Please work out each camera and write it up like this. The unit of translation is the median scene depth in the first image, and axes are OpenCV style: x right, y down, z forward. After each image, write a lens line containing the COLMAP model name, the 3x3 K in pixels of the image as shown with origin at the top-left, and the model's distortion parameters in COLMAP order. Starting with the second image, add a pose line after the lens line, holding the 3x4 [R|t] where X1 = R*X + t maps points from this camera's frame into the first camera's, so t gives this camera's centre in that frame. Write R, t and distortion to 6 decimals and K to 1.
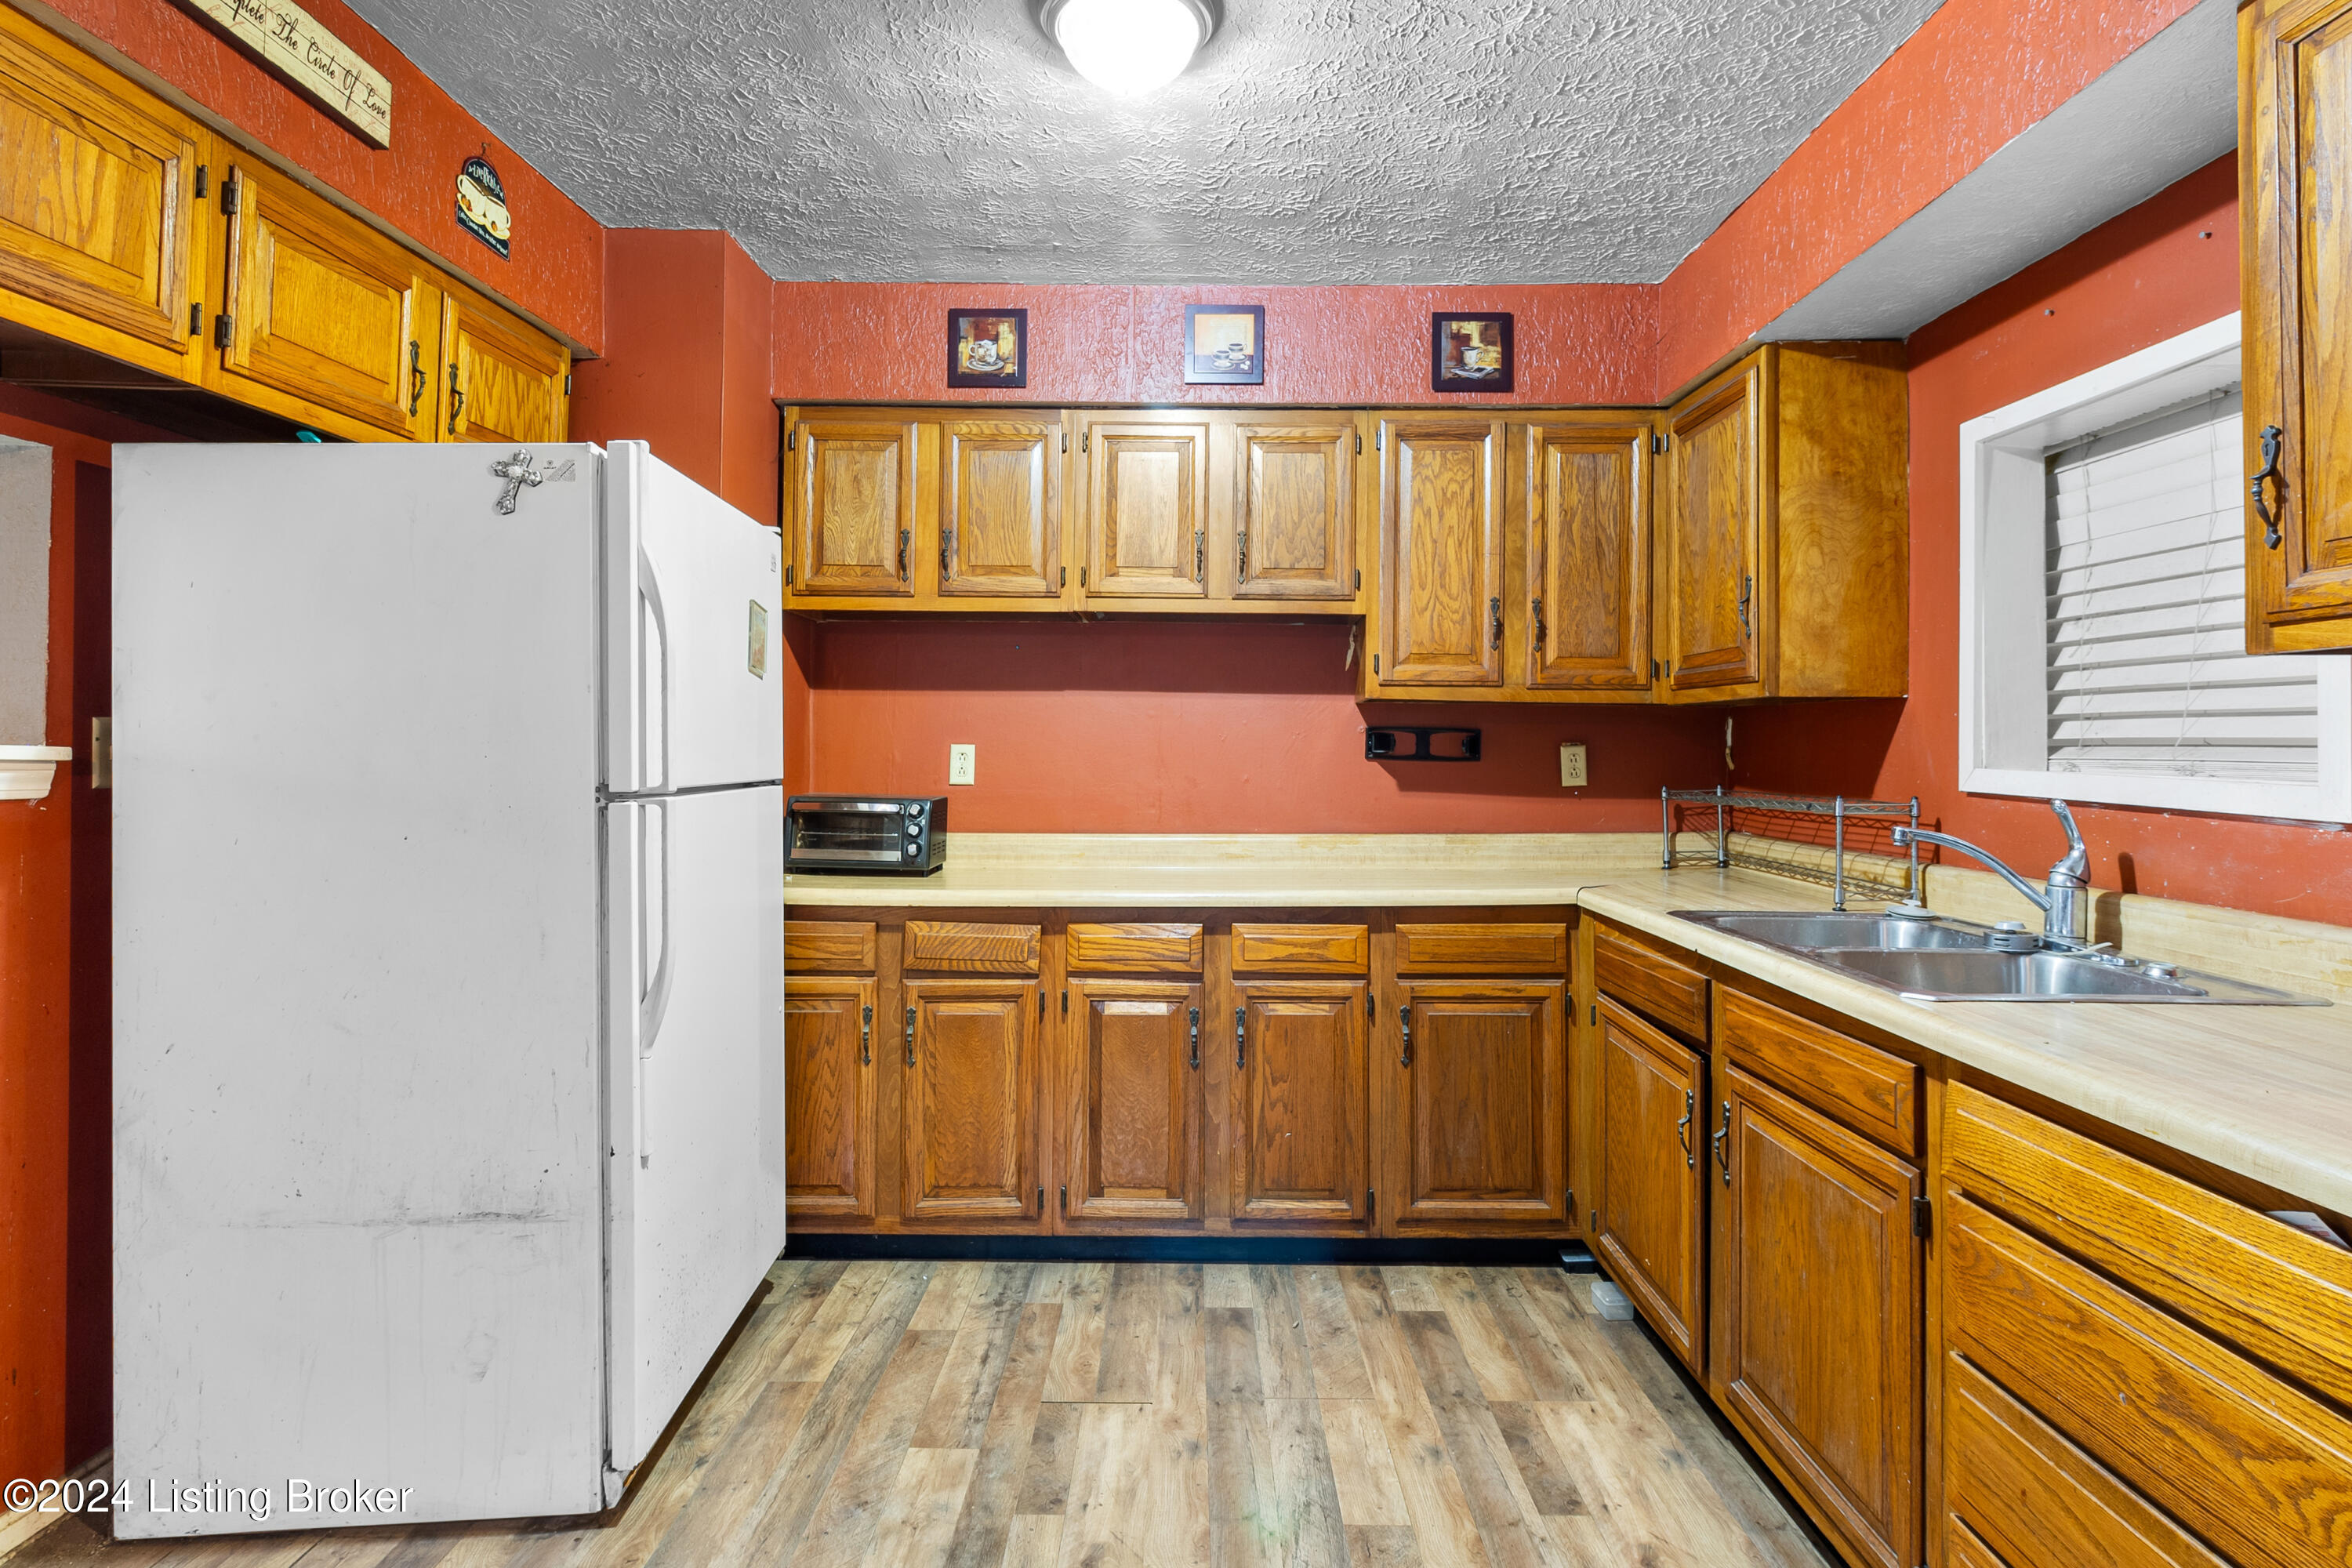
lens RADIAL K [[1184.5, 0, 1203.1], [0, 1184.5, 732.8], [0, 0, 1]] dist [-0.000810, 0.000838]
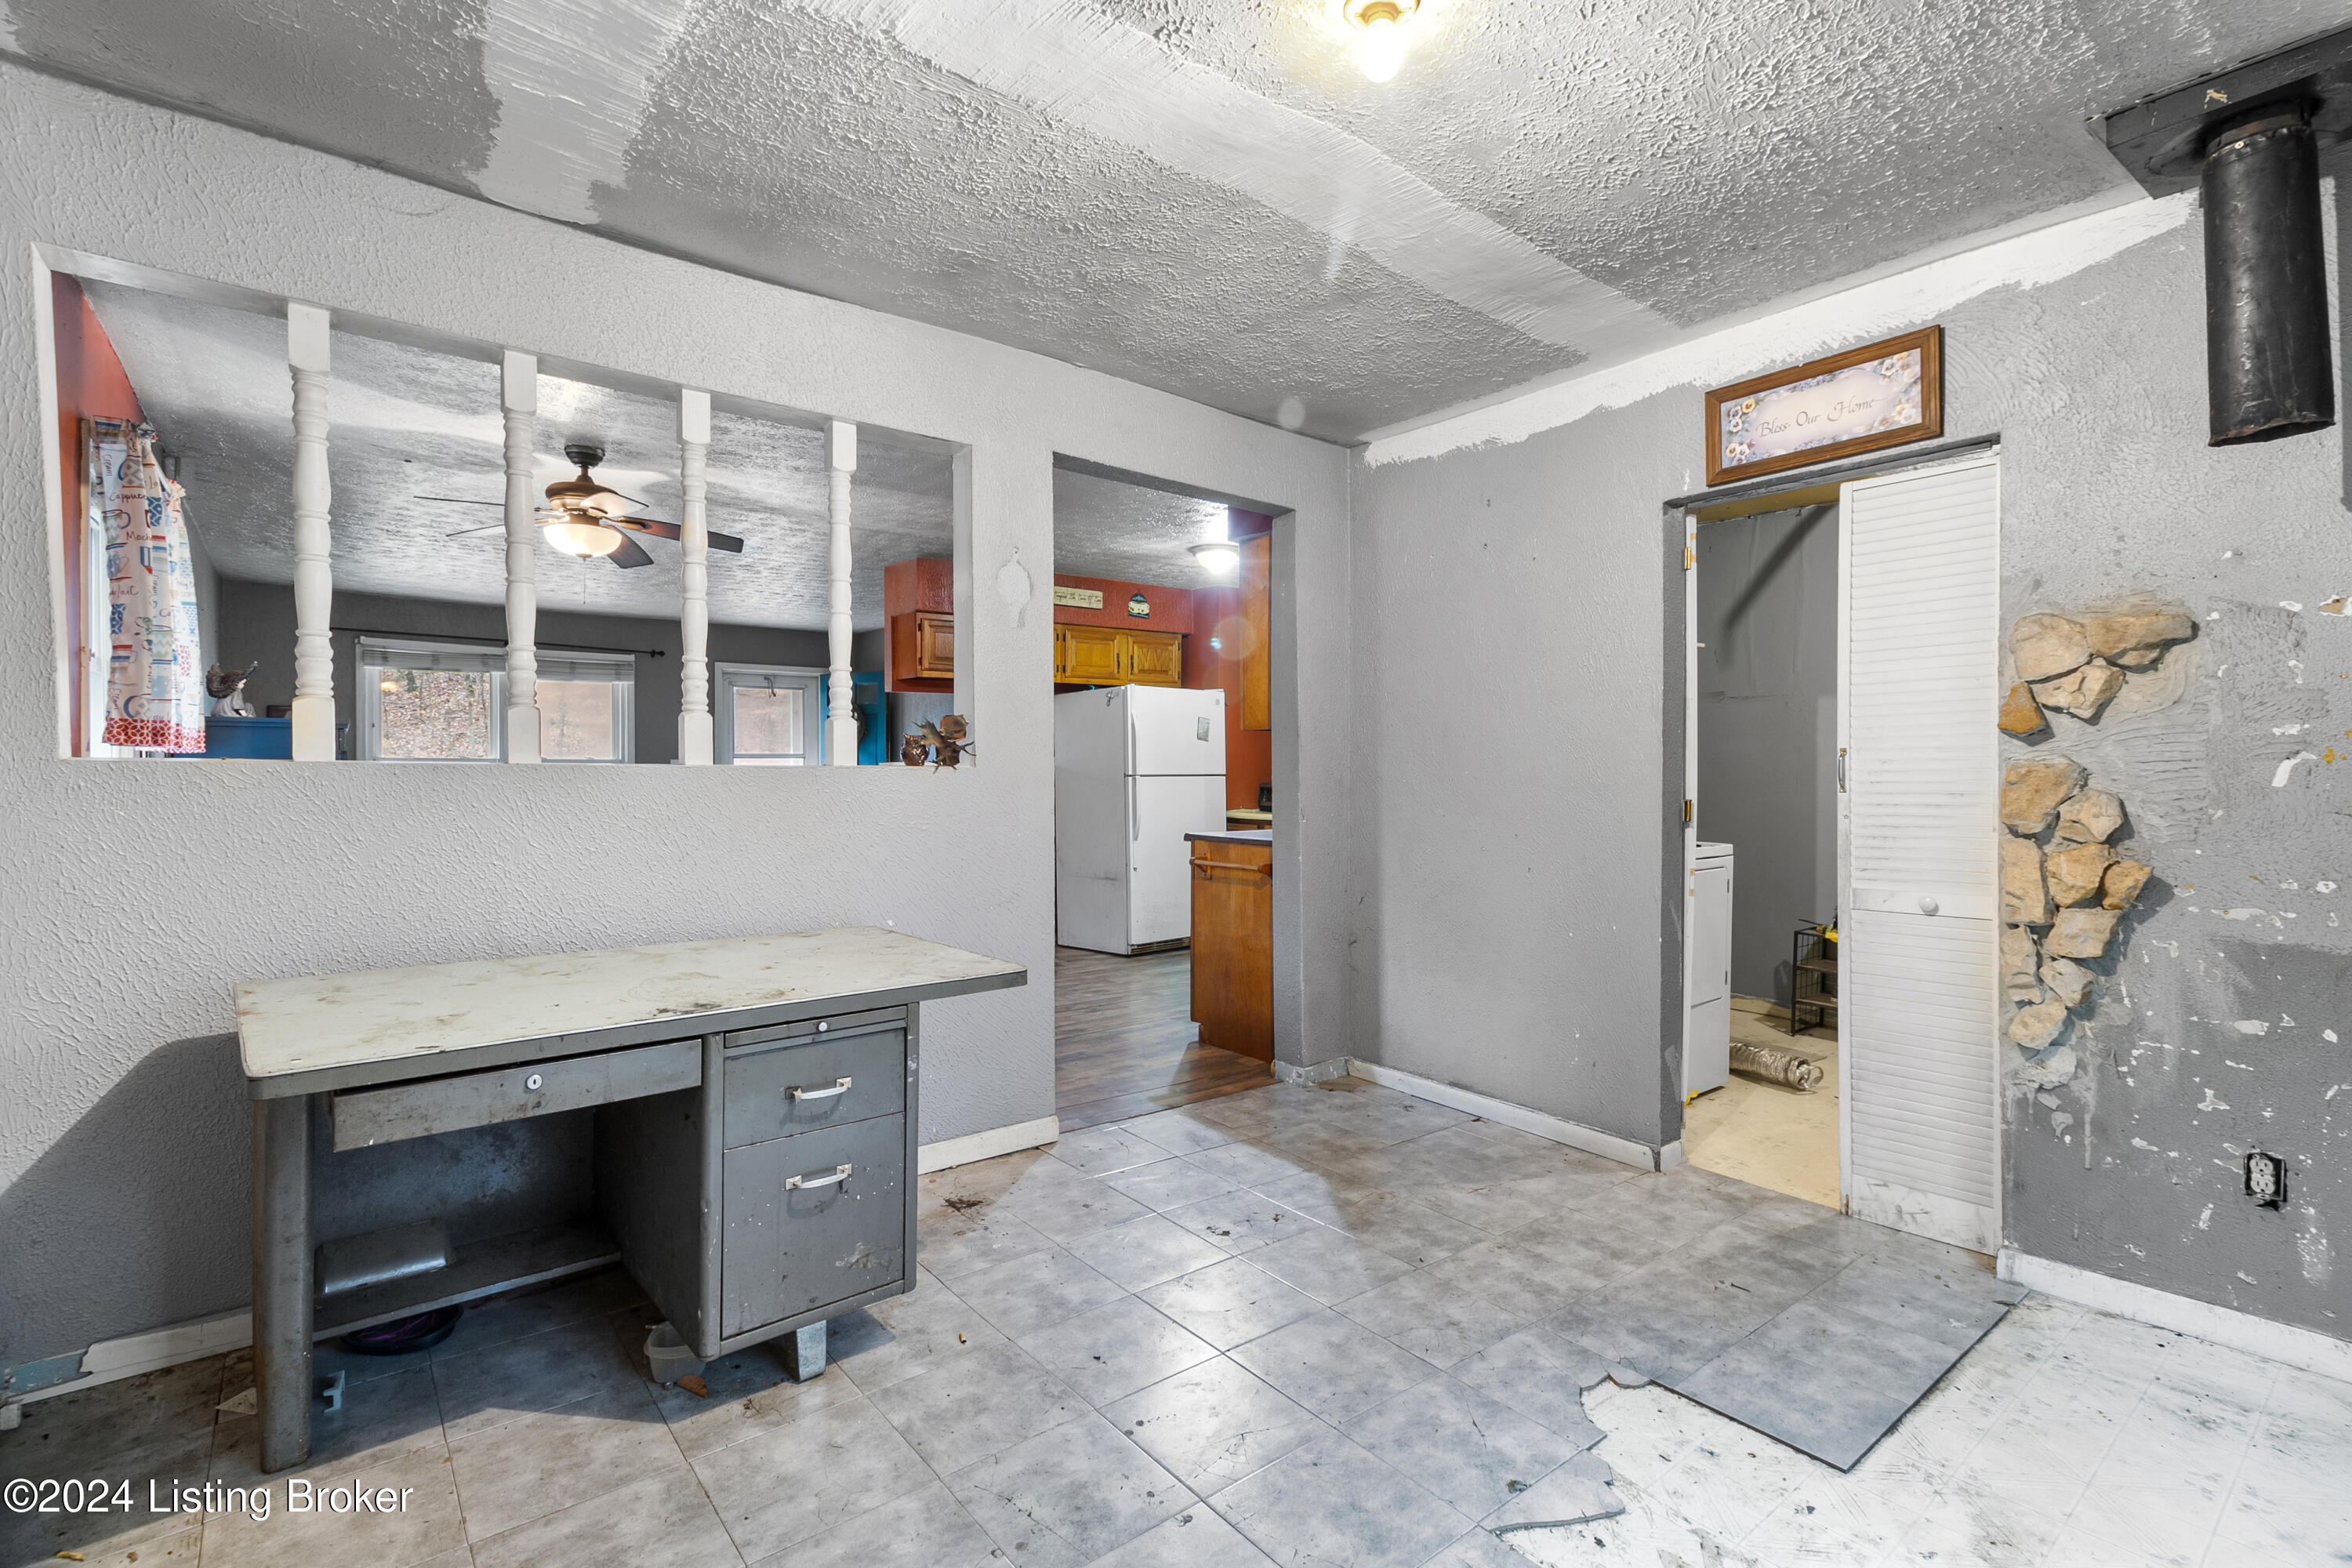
lens RADIAL K [[1086.9, 0, 1179.3], [0, 1086.9, 772.2], [0, 0, 1]] dist [0.004390, 0.001411]
pose [[0.638694, -0.009100, -0.769407, 1.601906], [0.019612, 0.999798, 0.004455, 0.017598], [0.769211, -0.017935, 0.638743, -0.788710]]
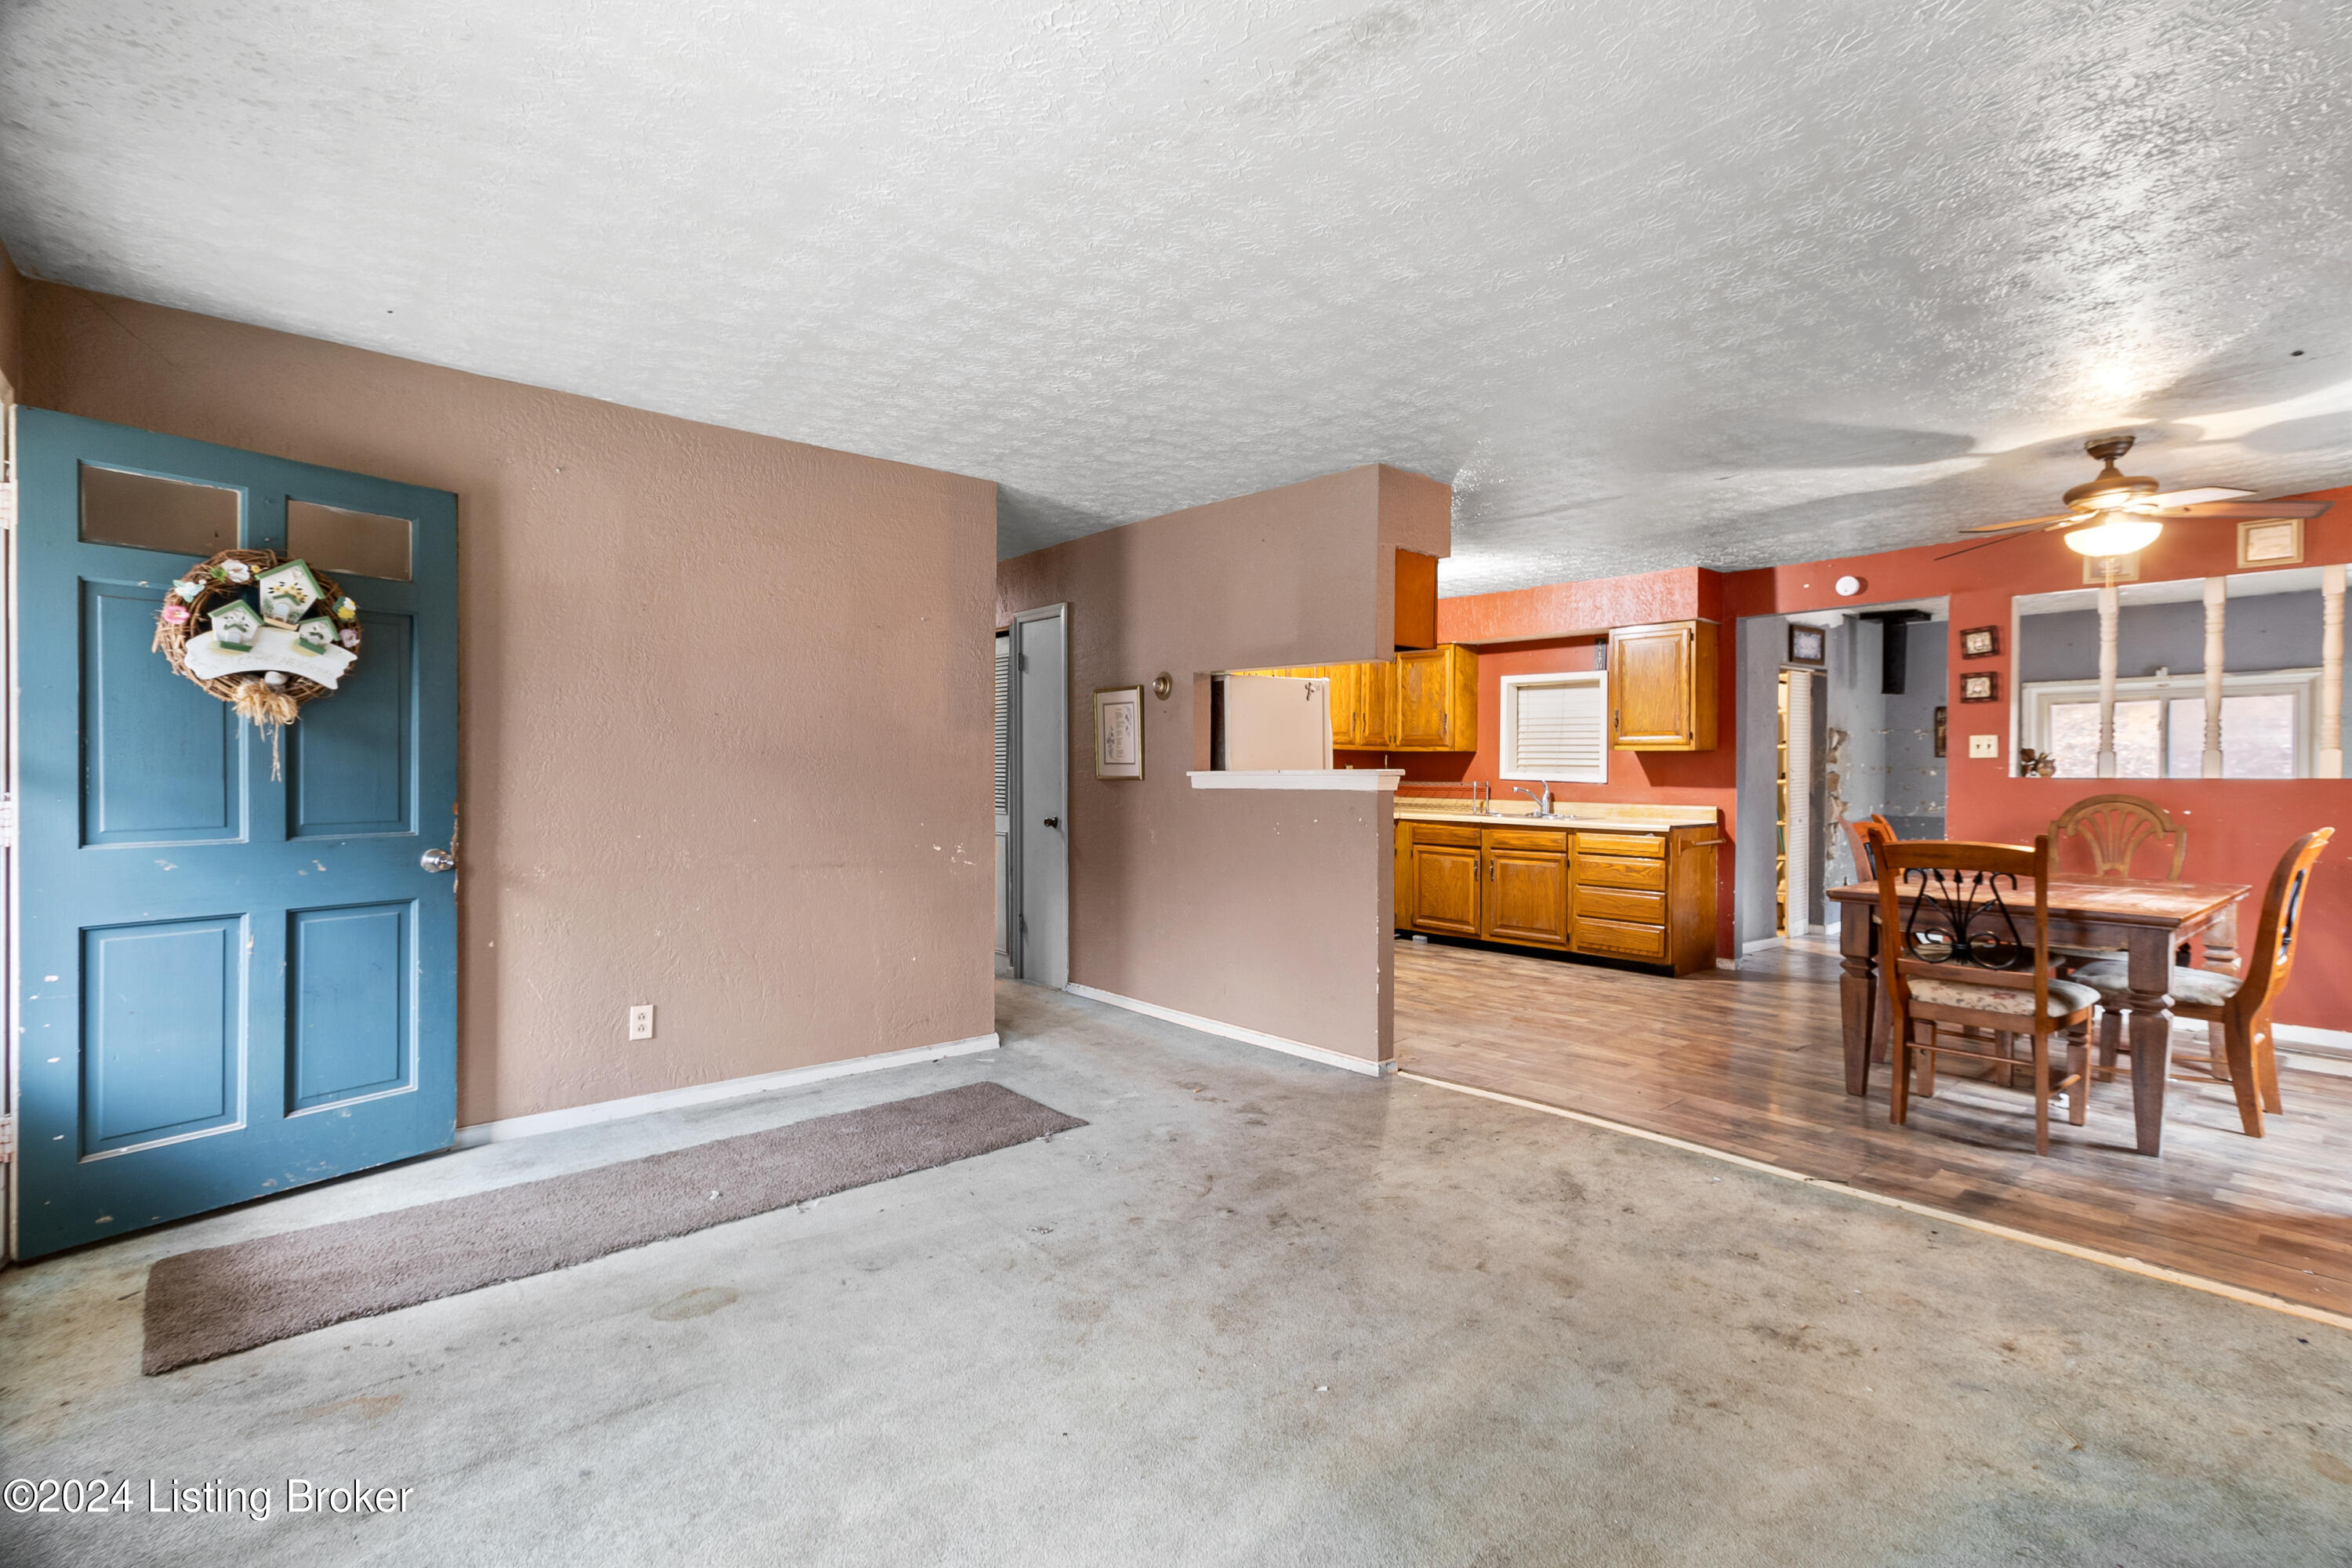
lens RADIAL K [[1086.9, 0, 1176.6], [0, 1086.9, 775.0], [0, 0, 1]] dist [0.004390, 0.001411]
pose [[0.756997, -0.011617, 0.653315, -1.917068], [-0.006993, 0.999641, 0.025878, -0.034277], [-0.653381, -0.024158, 0.756644, -0.726040]]
